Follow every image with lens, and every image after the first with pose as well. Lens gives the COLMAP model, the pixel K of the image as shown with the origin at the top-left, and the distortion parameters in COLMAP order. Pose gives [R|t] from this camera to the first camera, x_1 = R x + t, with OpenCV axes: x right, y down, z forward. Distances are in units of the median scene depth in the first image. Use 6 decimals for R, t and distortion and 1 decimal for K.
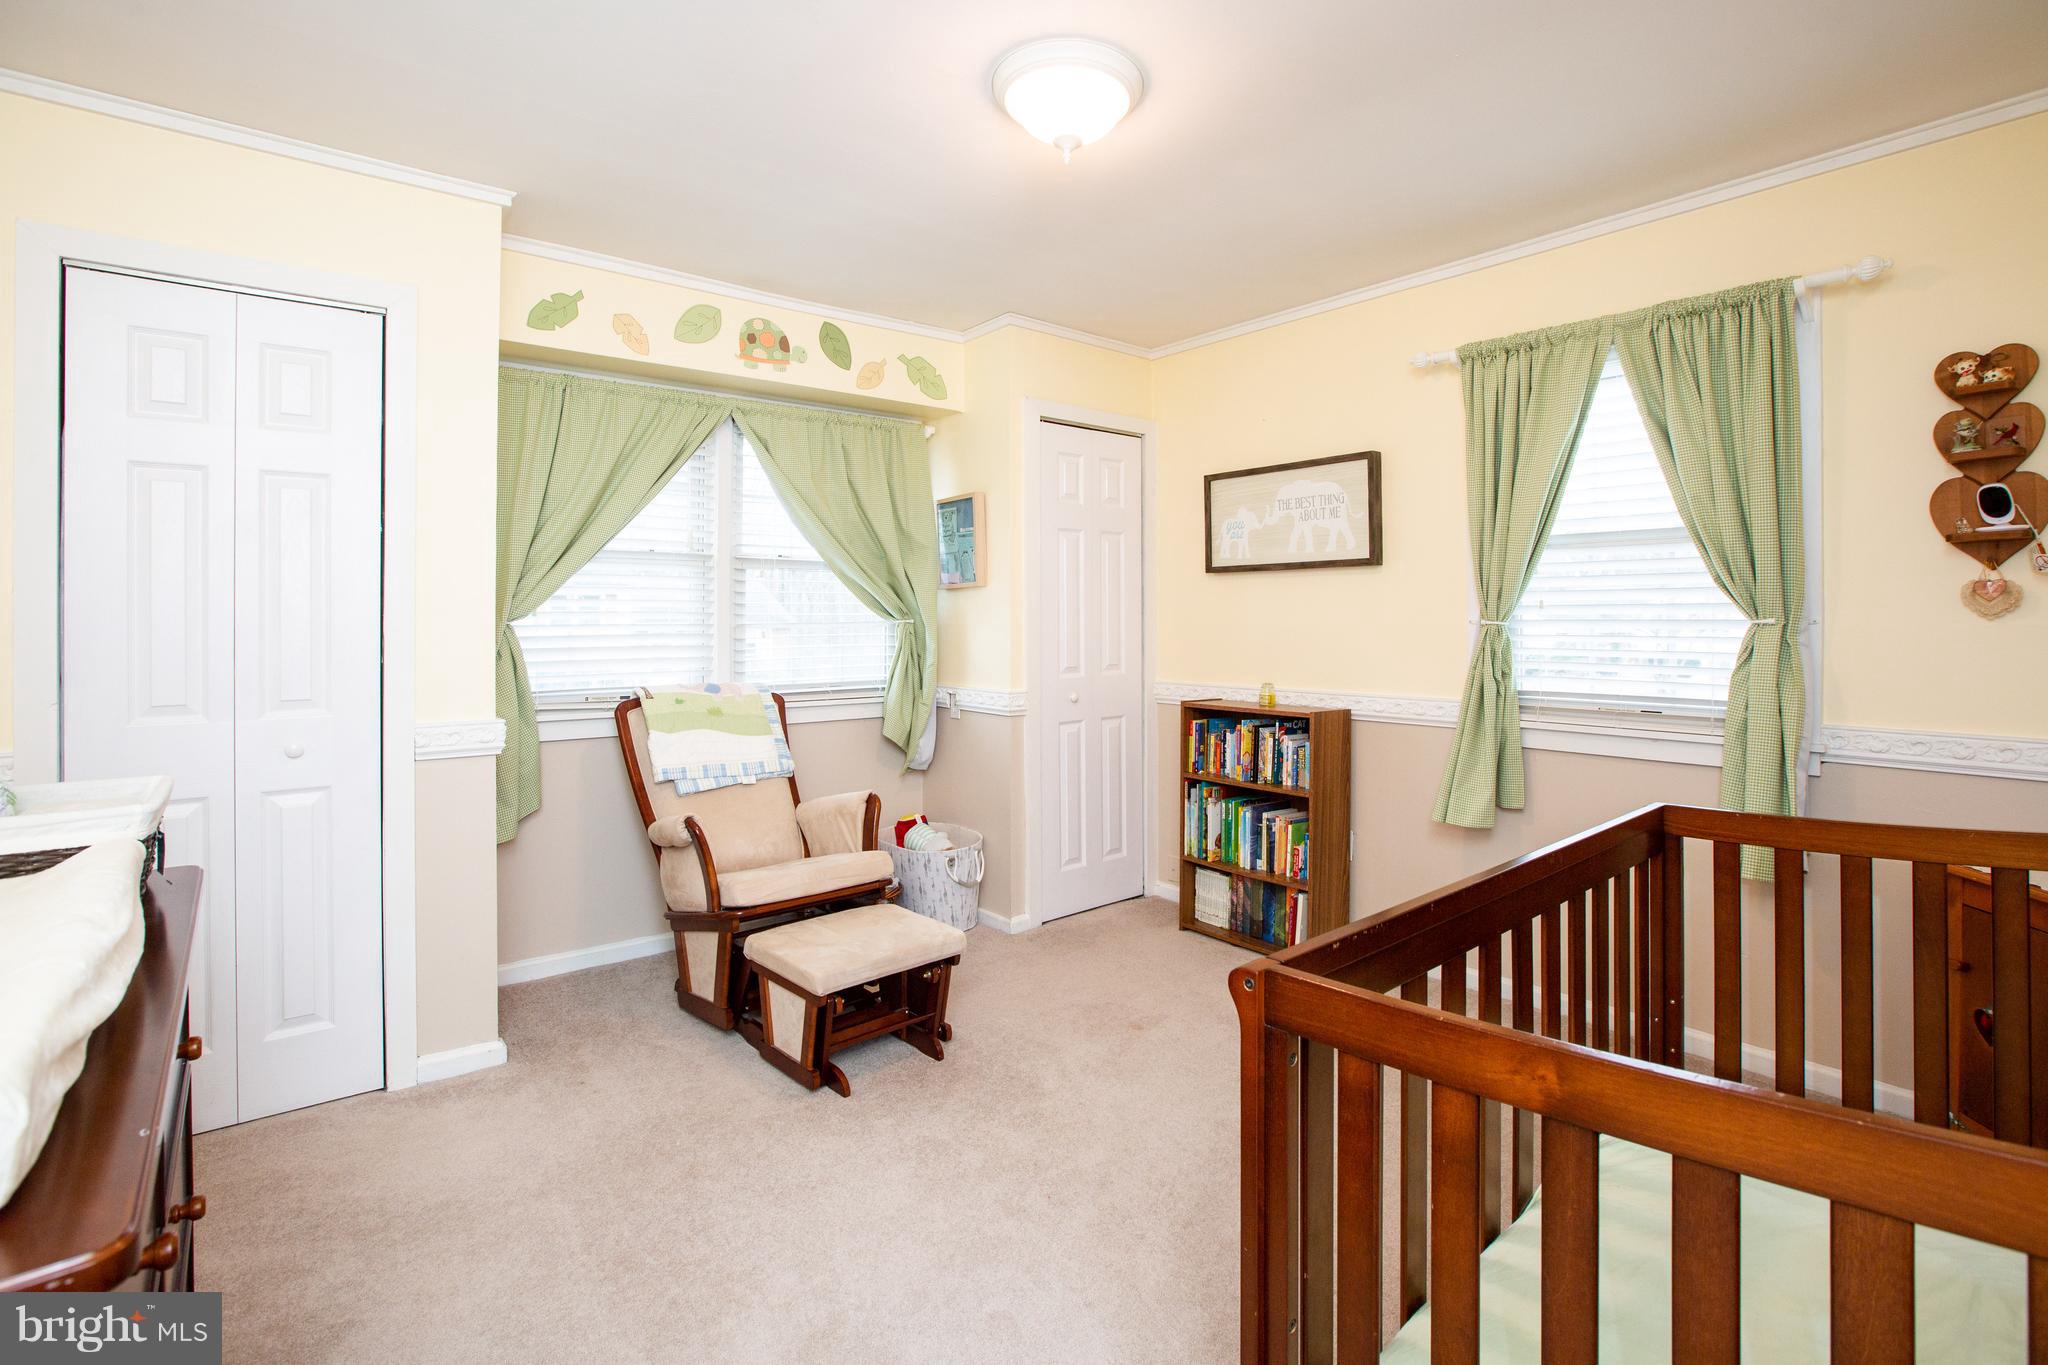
lens RADIAL K [[995.3, 0, 1051.7], [0, 995.3, 621.5], [0, 0, 1]] dist [-0.043443, 0.021575]
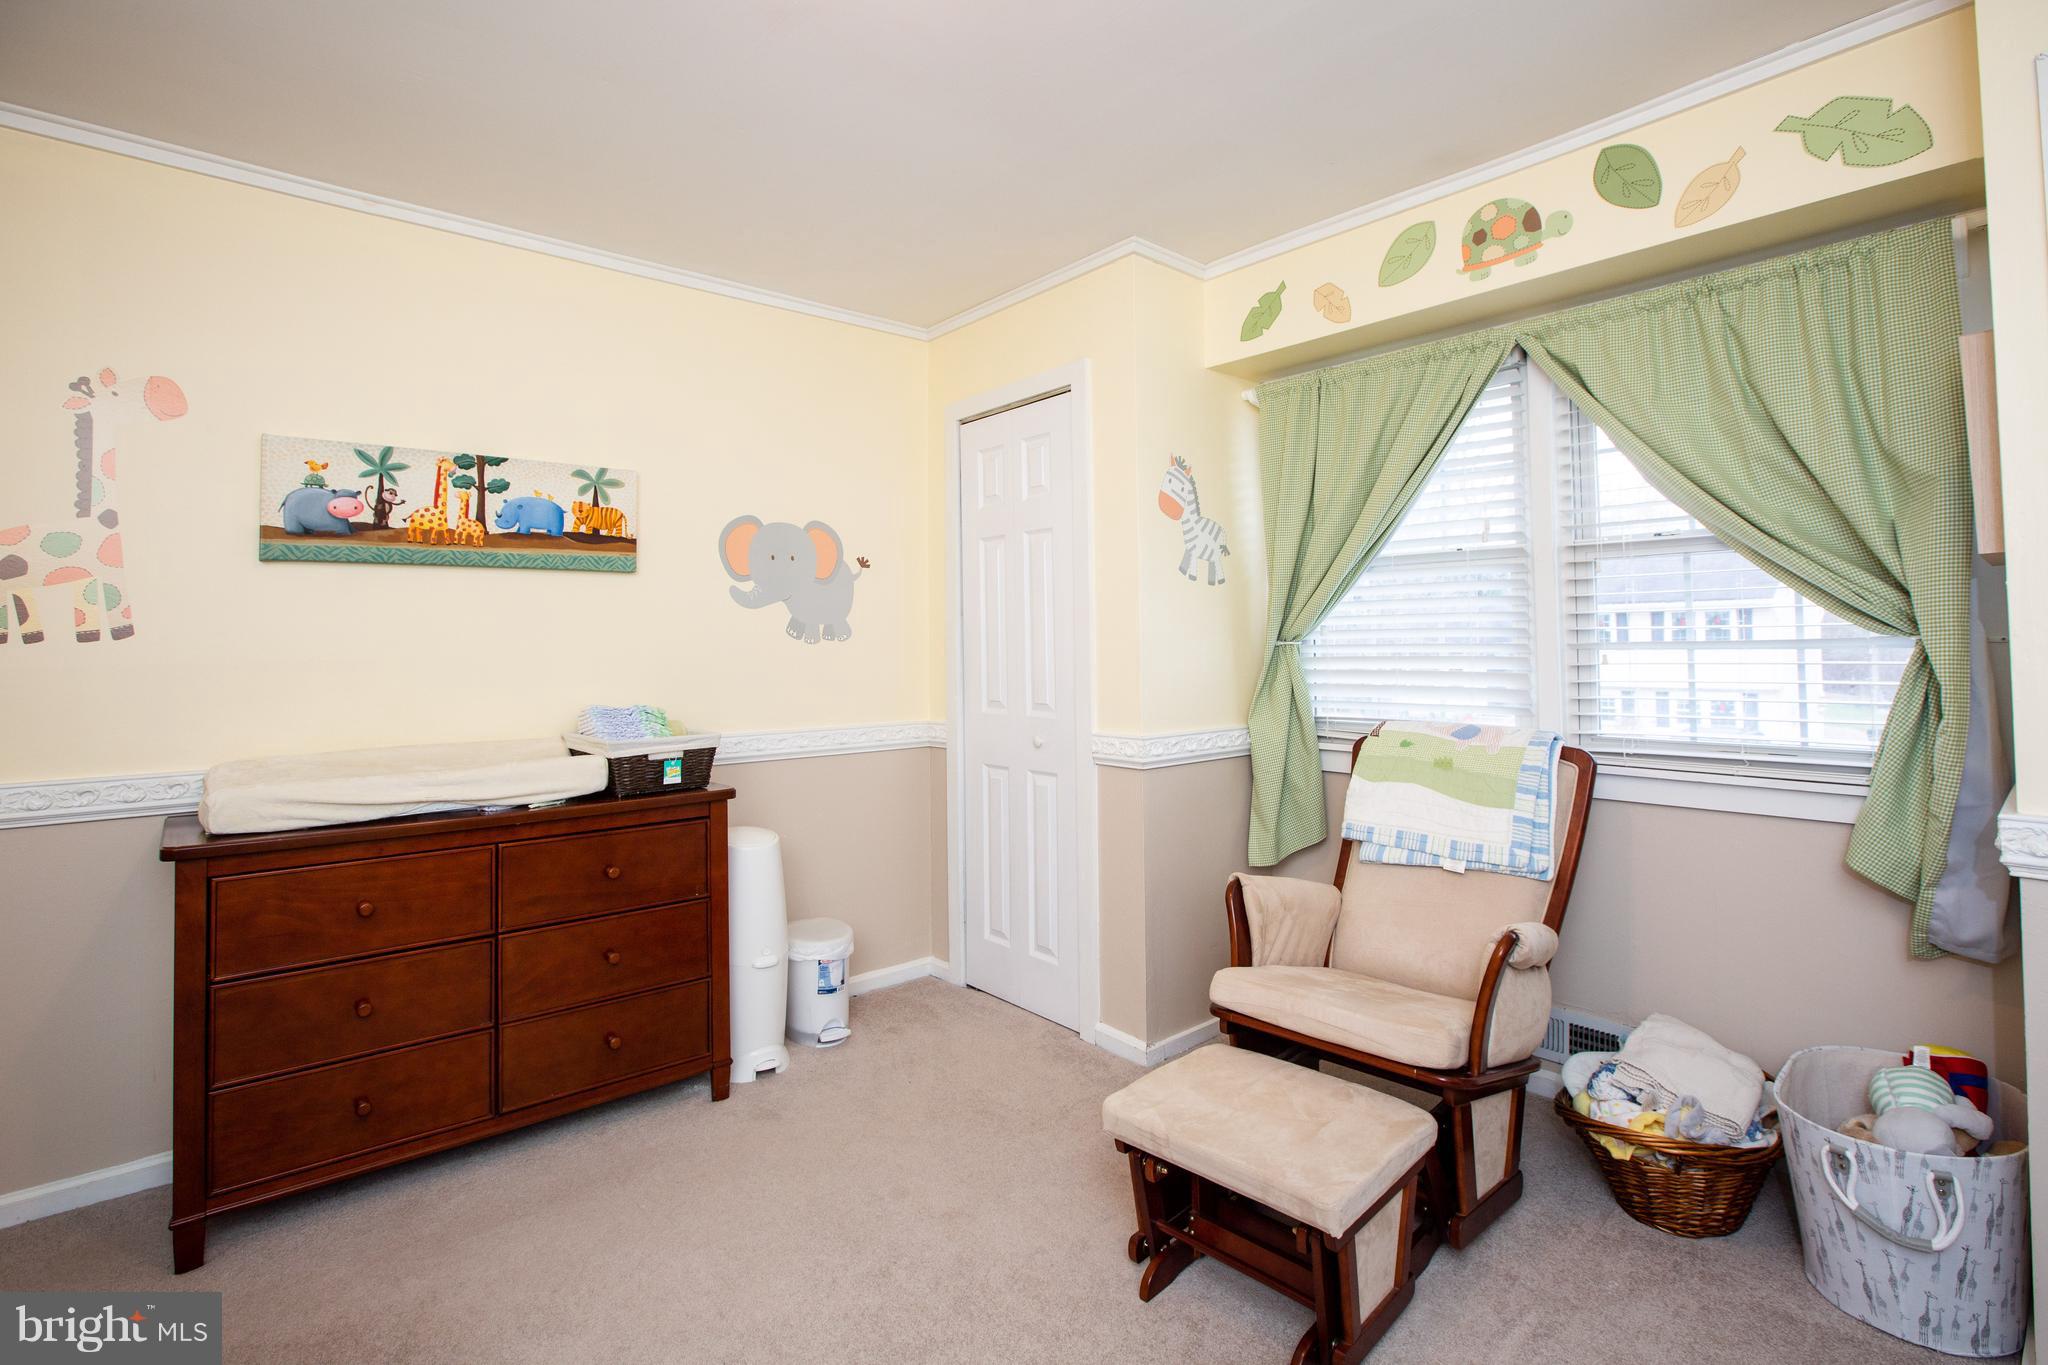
lens RADIAL K [[995.3, 0, 1051.7], [0, 995.3, 621.5], [0, 0, 1]] dist [-0.043443, 0.021575]
pose [[0.004901, -0.018864, -0.999810, 0.606832], [0.010883, 0.999764, -0.018810, -0.006073], [0.999929, -0.010788, 0.005105, 1.080535]]
